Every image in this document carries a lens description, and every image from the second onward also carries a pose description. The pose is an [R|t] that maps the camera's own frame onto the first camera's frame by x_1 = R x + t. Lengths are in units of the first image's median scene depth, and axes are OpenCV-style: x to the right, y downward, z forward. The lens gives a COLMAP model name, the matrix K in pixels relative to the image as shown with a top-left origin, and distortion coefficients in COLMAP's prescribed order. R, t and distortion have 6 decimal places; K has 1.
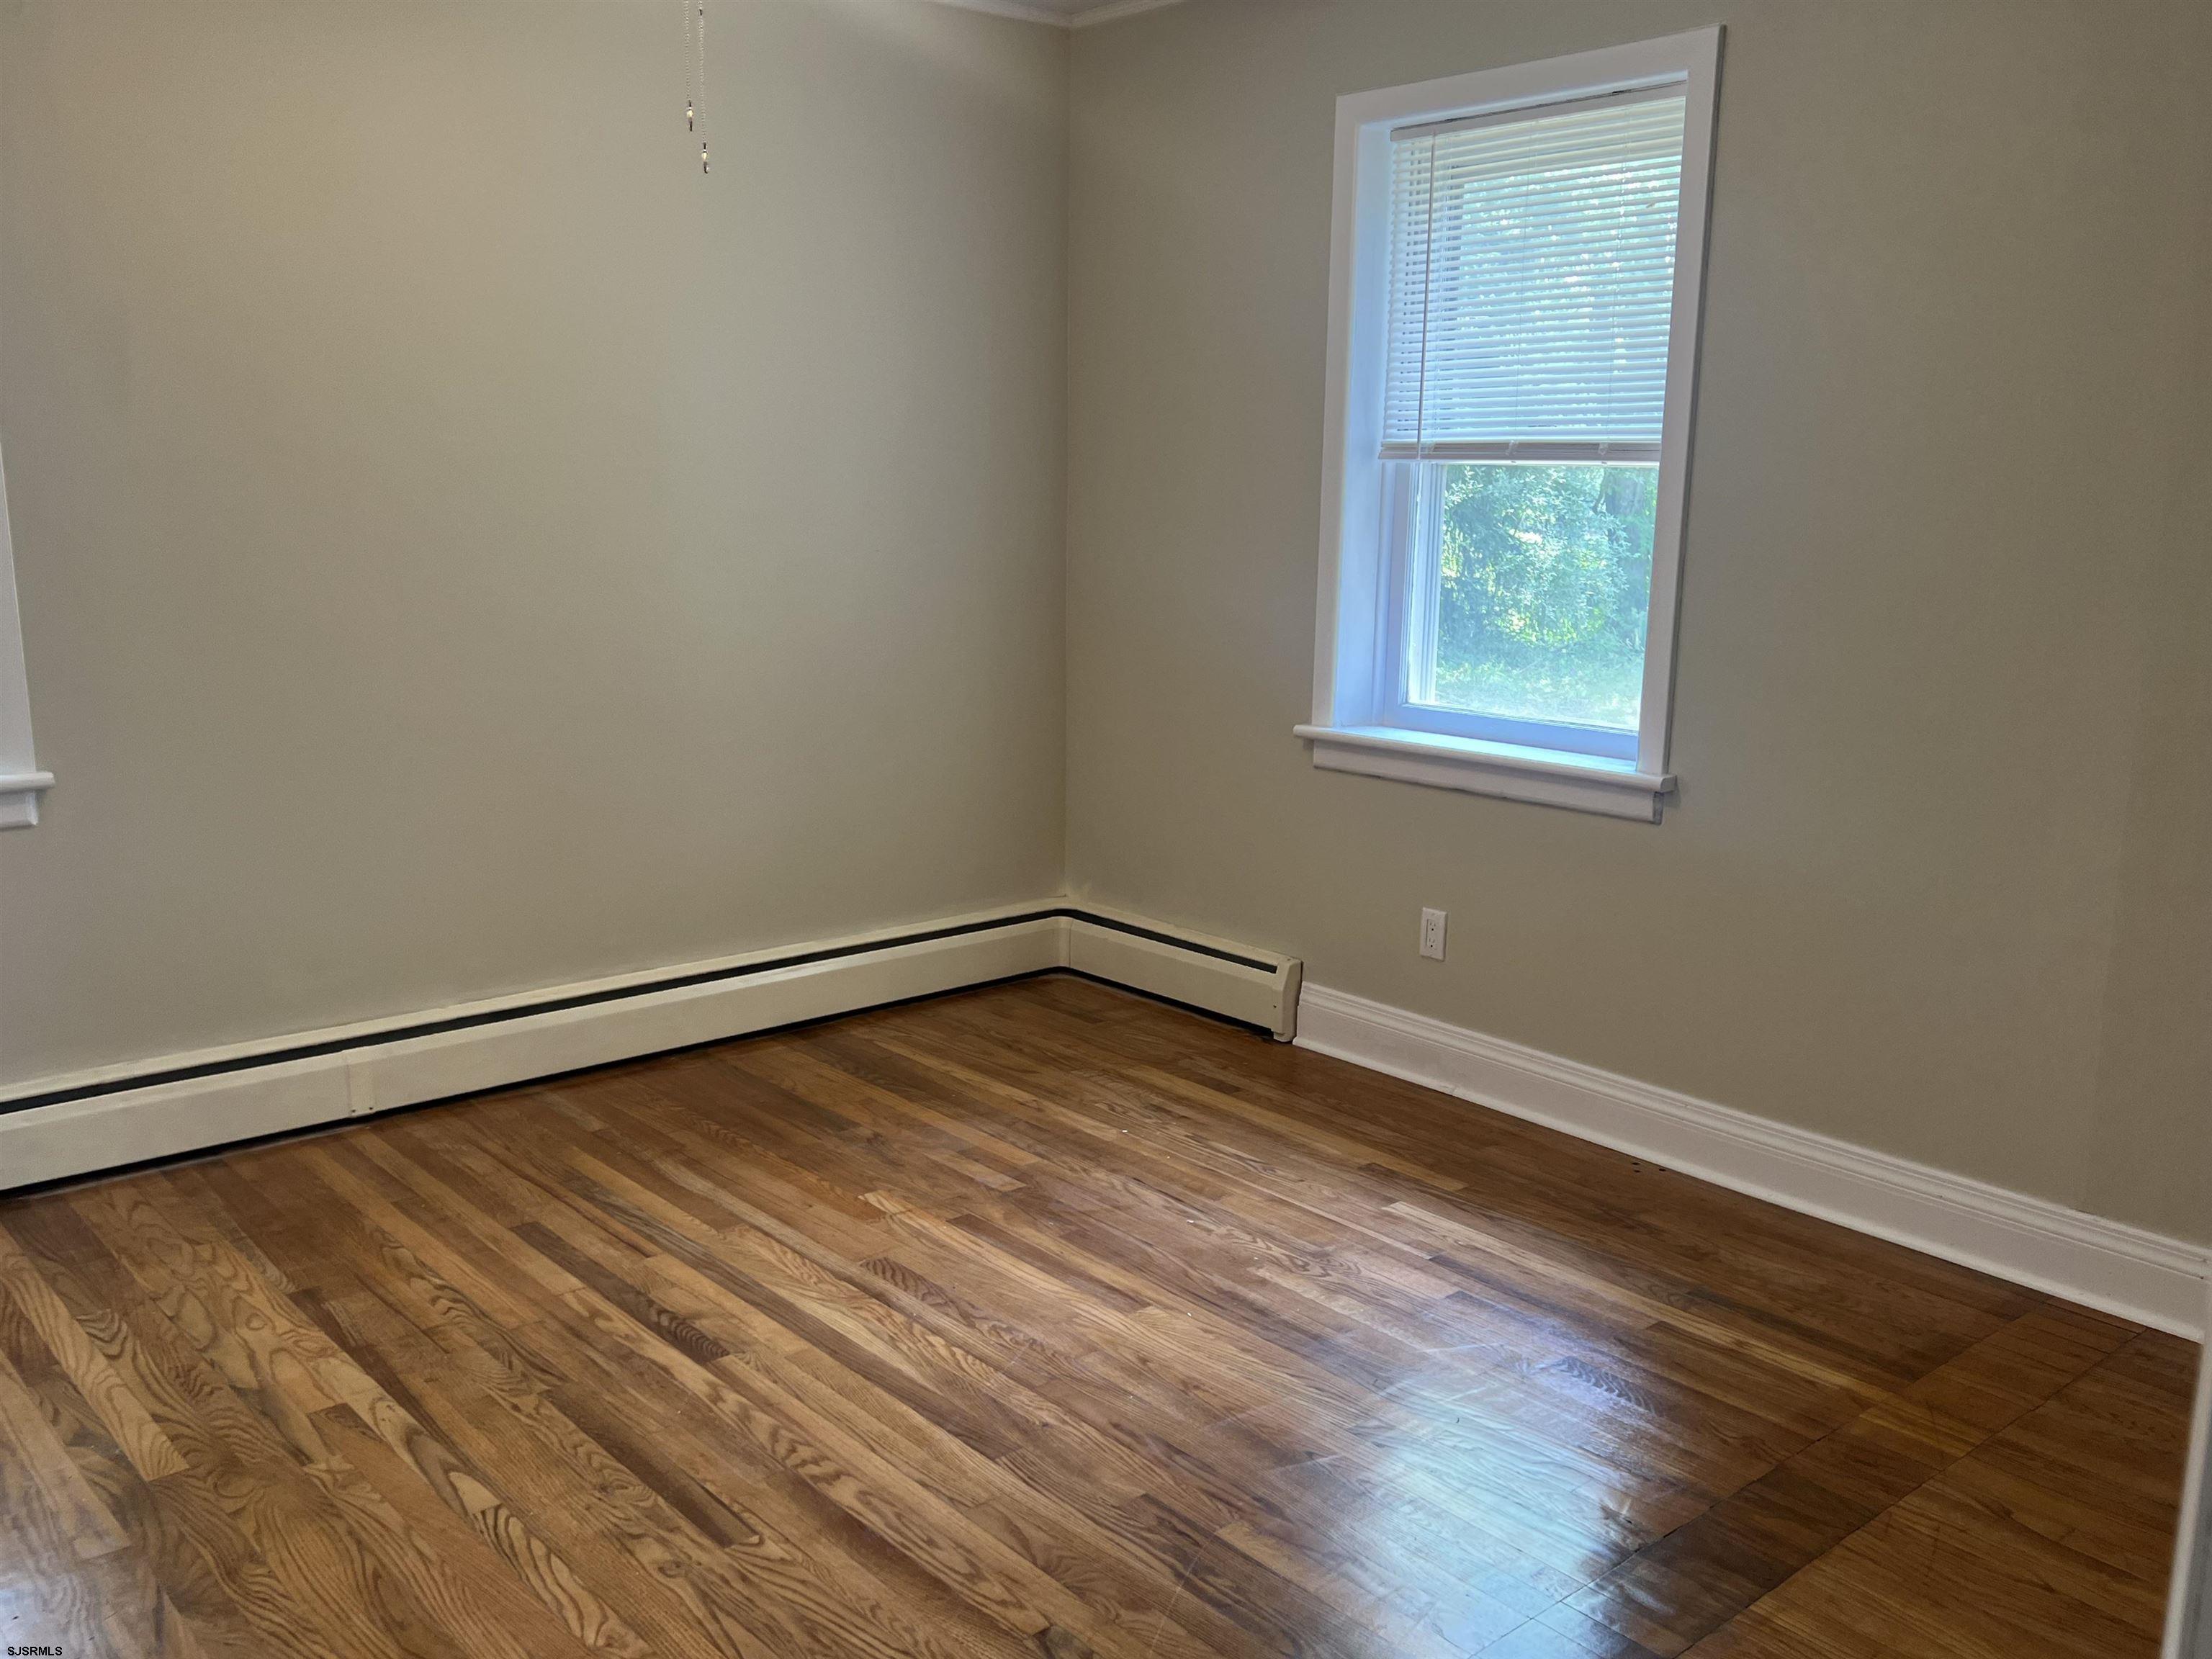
lens RADIAL K [[1897.4, 0, 1101.3], [0, 1897.4, 836.8], [0, 0, 1]] dist [0.100132, -0.159665]
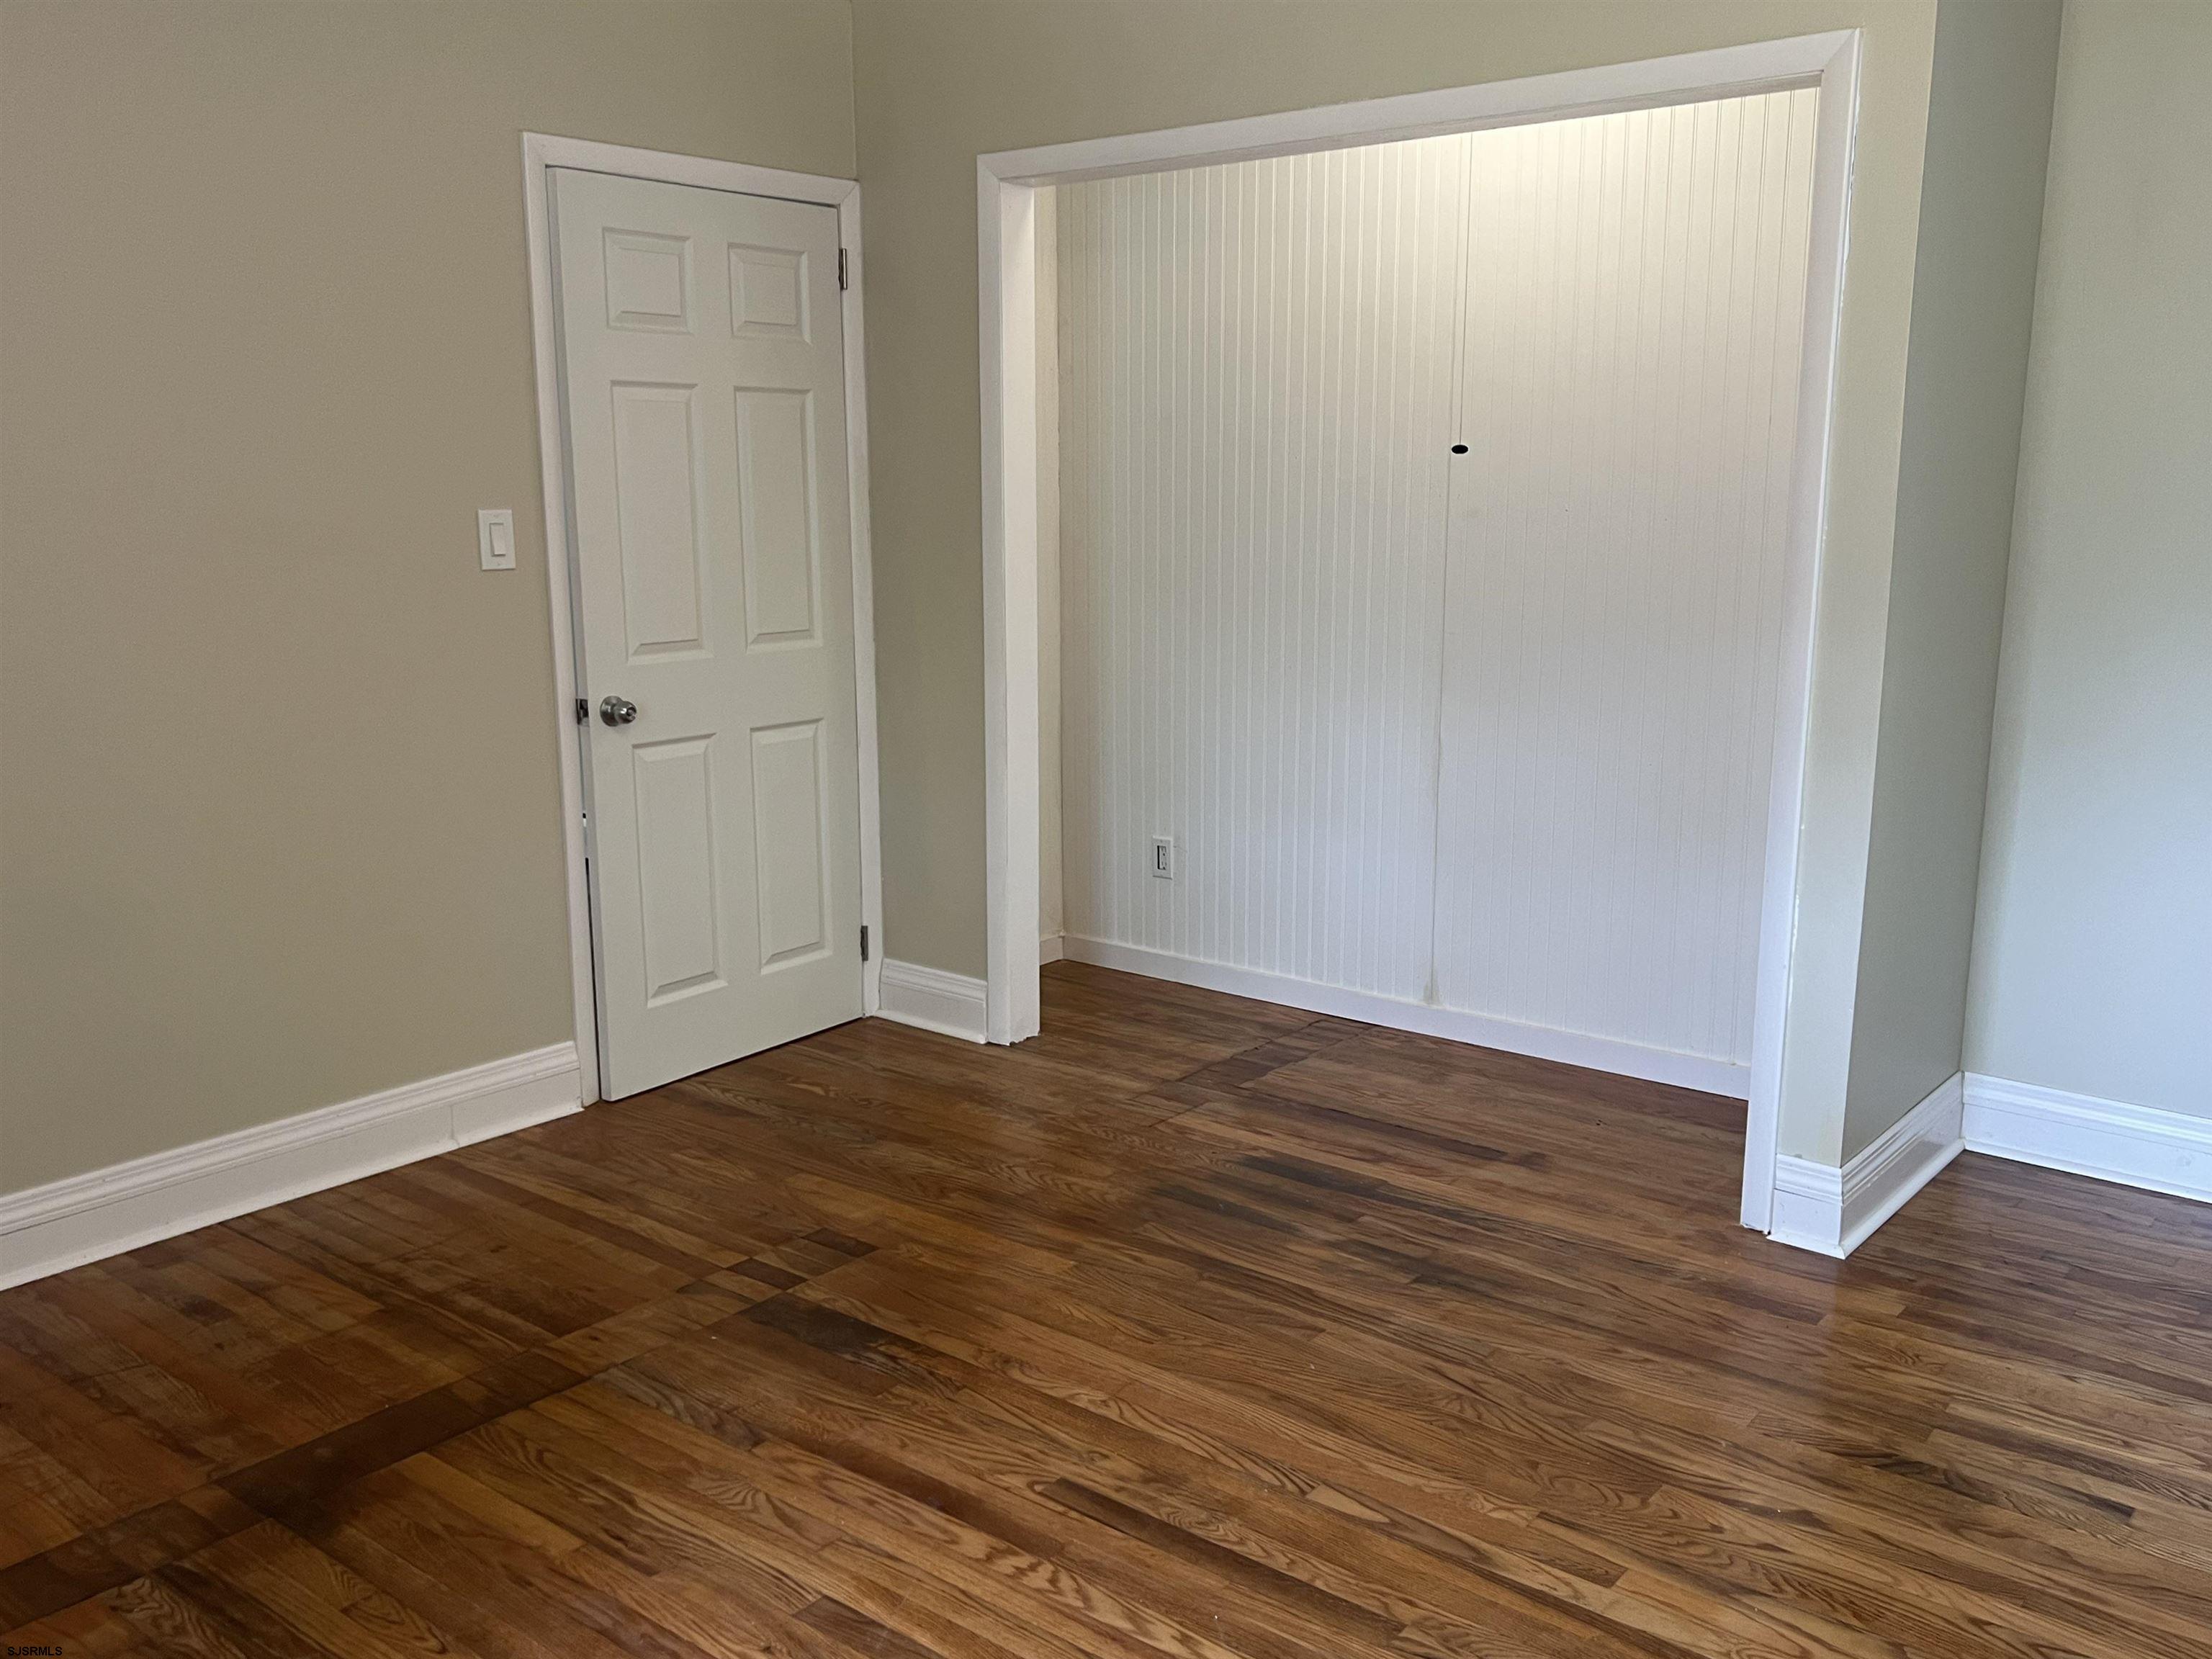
lens RADIAL K [[1897.4, 0, 1114.8], [0, 1897.4, 842.0], [0, 0, 1]] dist [0.100132, -0.159665]
pose [[-0.982839, 0.026724, -0.182519, -0.031743], [-0.044964, 0.924898, 0.377547, -0.300260], [0.178901, 0.379275, -0.907824, 1.506360]]
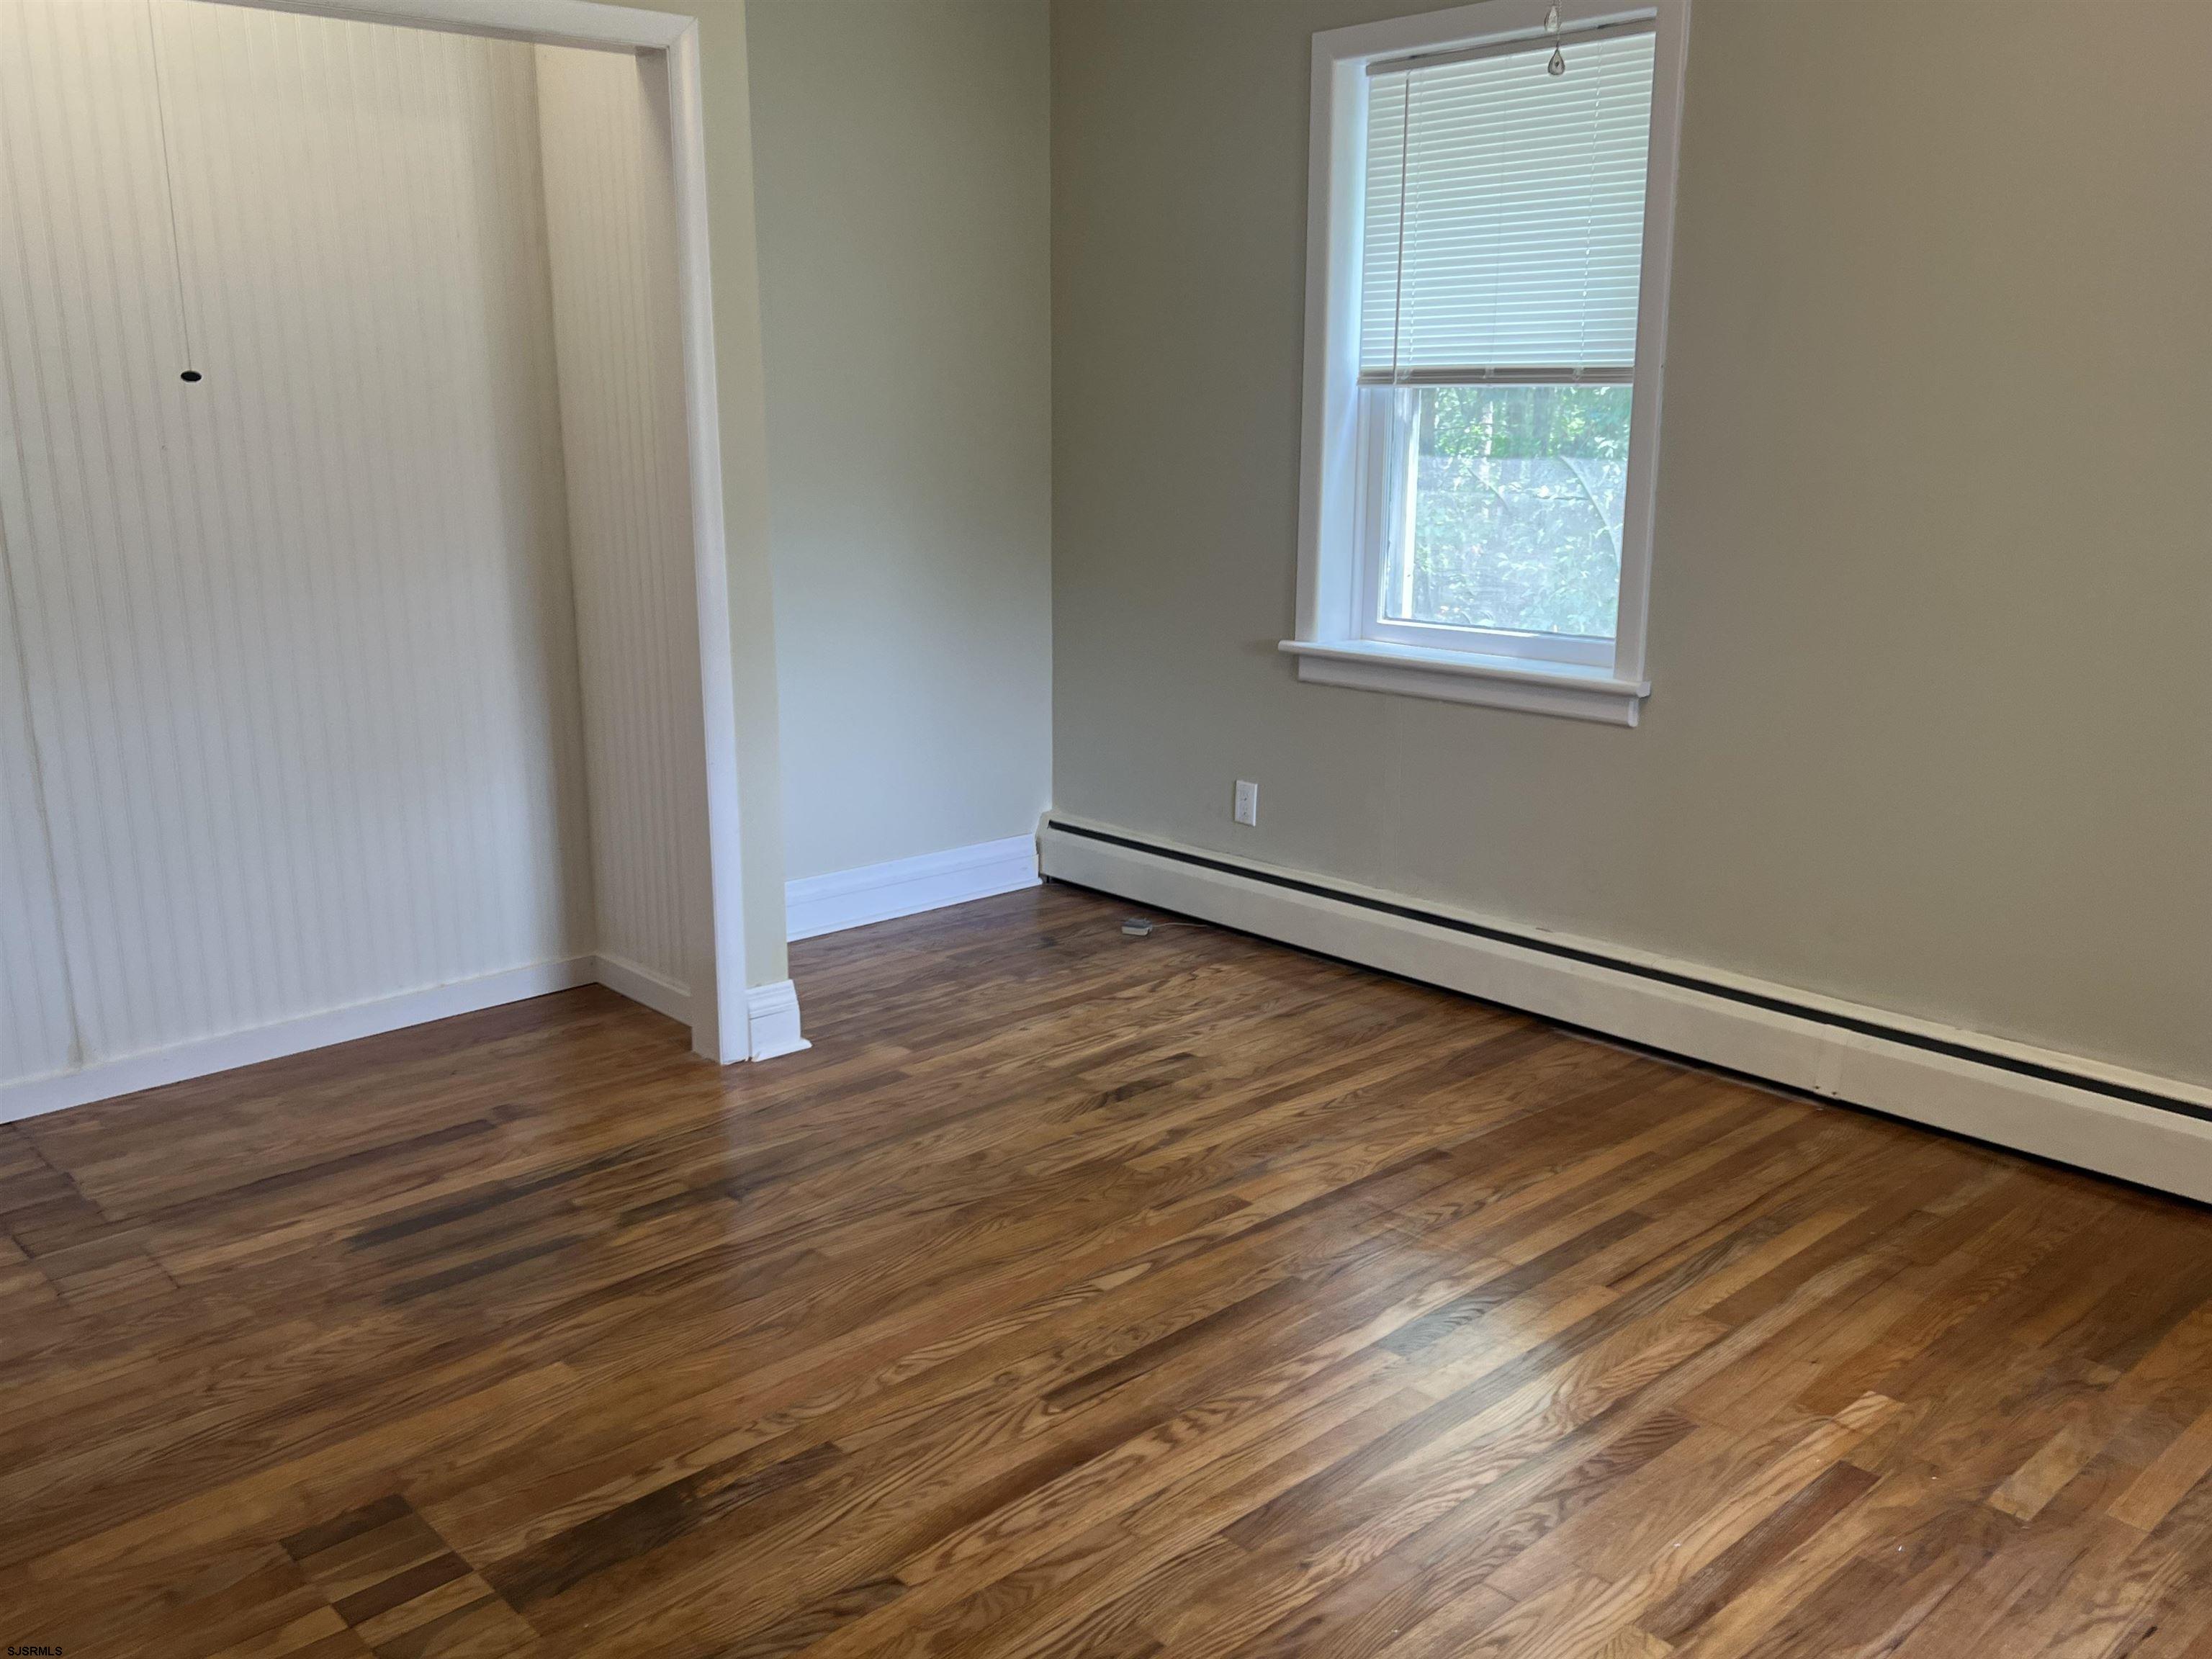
lens RADIAL K [[1897.4, 0, 1094.9], [0, 1897.4, 820.0], [0, 0, 1]] dist [0.100132, -0.159665]
pose [[0.037569, 0.216205, -0.975625, 0.657902], [-0.191900, 0.959704, 0.205287, -0.147244], [0.980695, 0.179510, 0.077545, 0.722484]]
